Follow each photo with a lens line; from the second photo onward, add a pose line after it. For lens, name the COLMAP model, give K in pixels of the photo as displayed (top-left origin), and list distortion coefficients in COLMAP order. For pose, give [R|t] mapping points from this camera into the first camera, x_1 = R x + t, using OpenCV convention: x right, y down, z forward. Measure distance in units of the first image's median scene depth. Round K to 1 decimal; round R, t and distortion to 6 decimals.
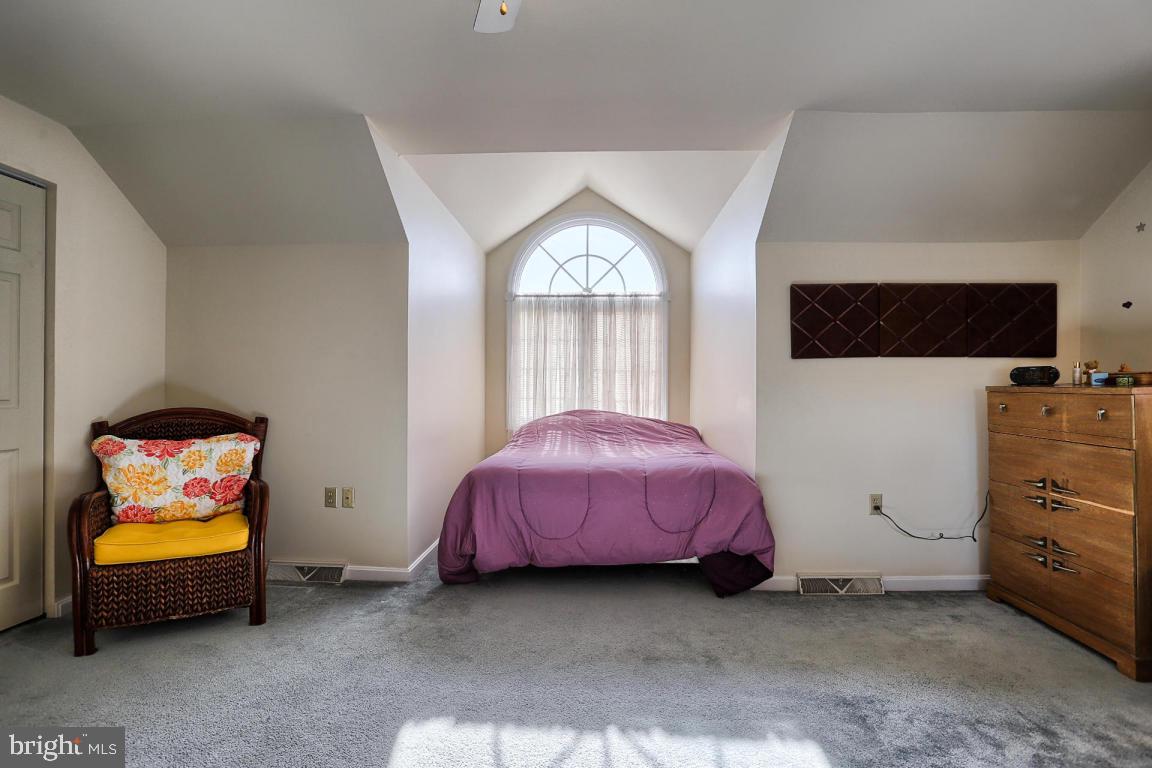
lens RADIAL K [[563.3, 0, 571.8], [0, 563.3, 383.0], [0, 0, 1]] dist [-0.082236, 0.032970]
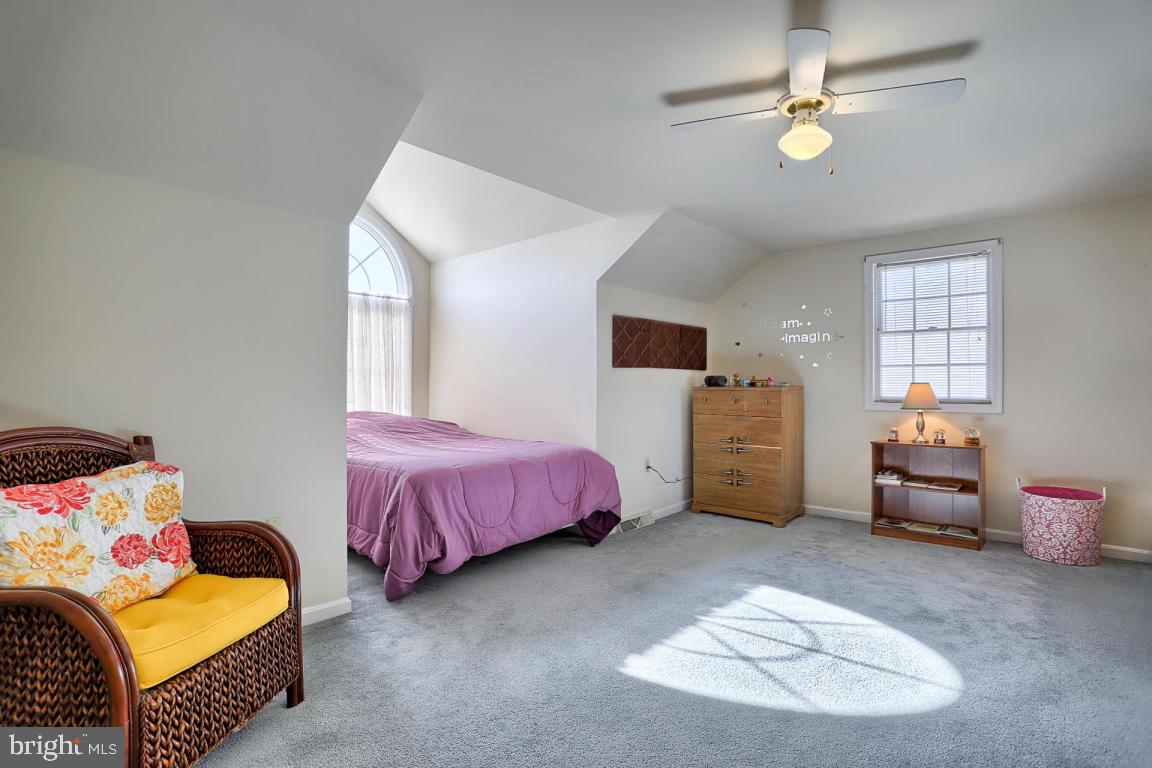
lens RADIAL K [[563.3, 0, 571.8], [0, 563.3, 383.0], [0, 0, 1]] dist [-0.082236, 0.032970]
pose [[0.626345, 0.002706, 0.779541, -0.823714], [-0.003915, 0.999992, -0.000326, -0.003857], [-0.779536, -0.002848, 0.626351, 0.202918]]
